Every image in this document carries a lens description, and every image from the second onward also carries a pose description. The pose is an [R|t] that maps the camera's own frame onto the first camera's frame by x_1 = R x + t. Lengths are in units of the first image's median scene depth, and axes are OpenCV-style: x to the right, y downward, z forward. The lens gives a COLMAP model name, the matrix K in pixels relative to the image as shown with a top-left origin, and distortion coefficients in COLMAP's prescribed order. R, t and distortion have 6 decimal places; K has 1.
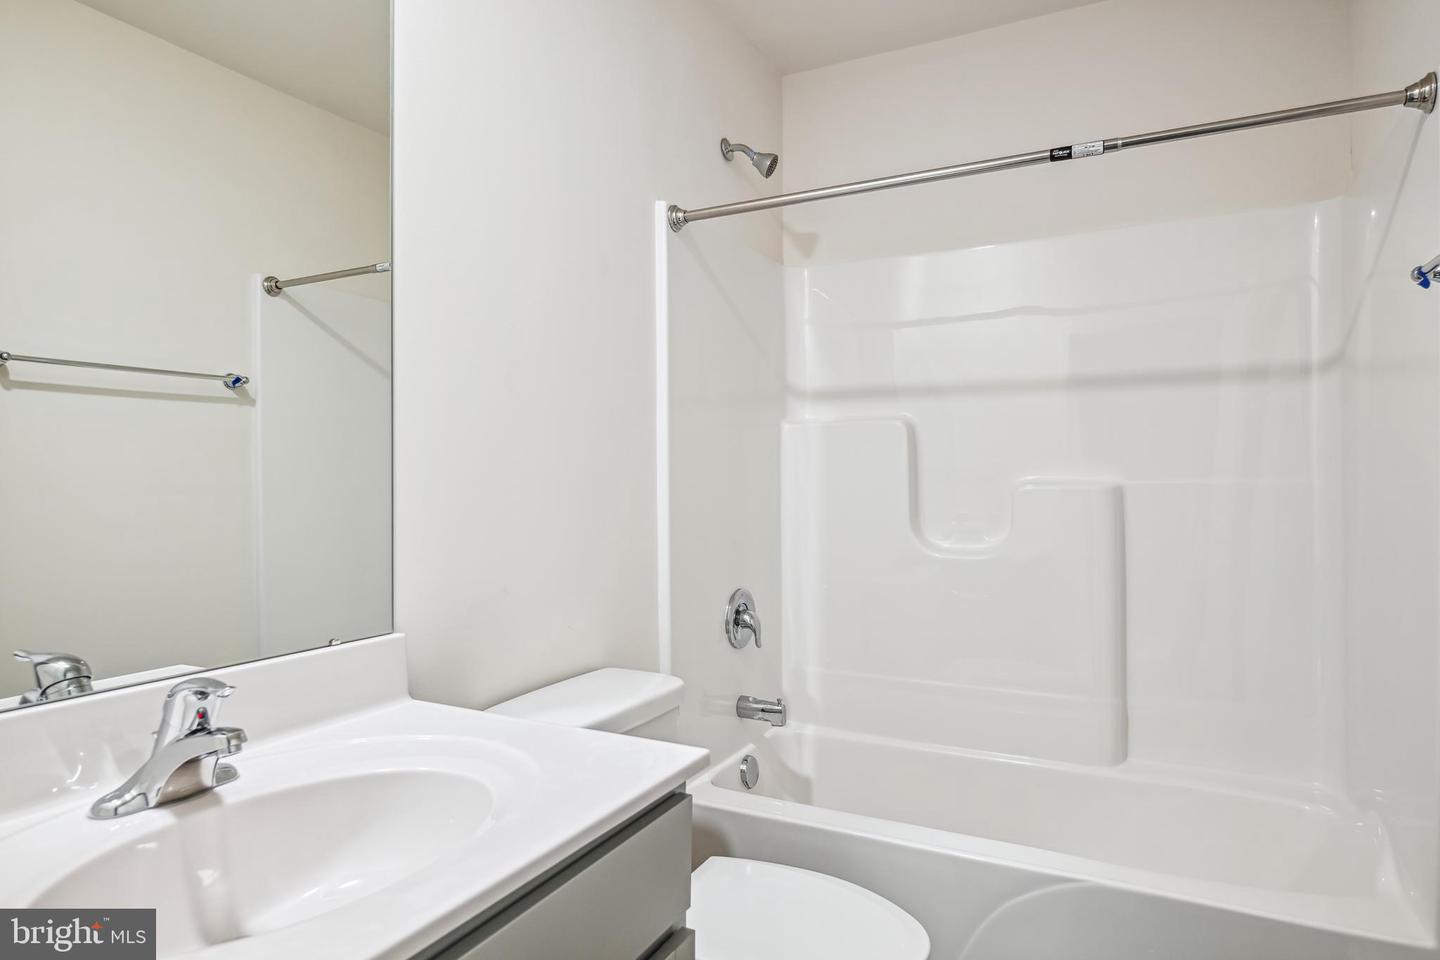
lens RADIAL K [[854.9, 0, 726.5], [0, 854.9, 478.7], [0, 0, 1]] dist [0.017745, -0.000532]
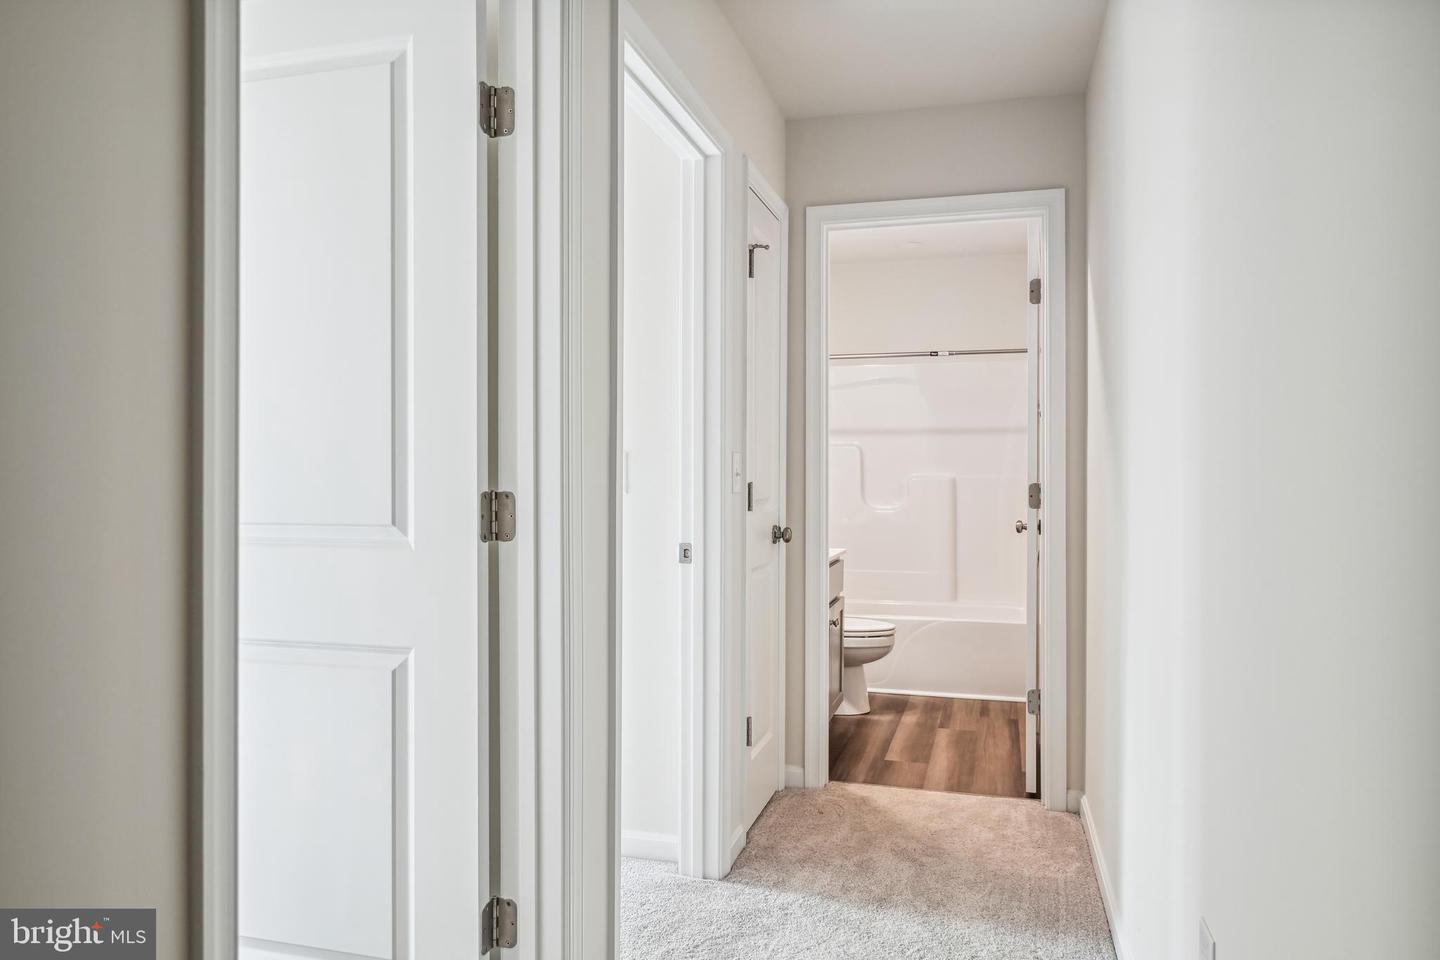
lens RADIAL K [[968.9, 0, 716.7], [0, 968.9, 479.7], [0, 0, 1]] dist [0.004666, 0.000224]
pose [[0.983167, 0.006302, 0.182603, -0.623051], [-0.007360, 0.999960, 0.005116, 0.003041], [-0.182563, -0.006374, 0.983174, -1.393538]]
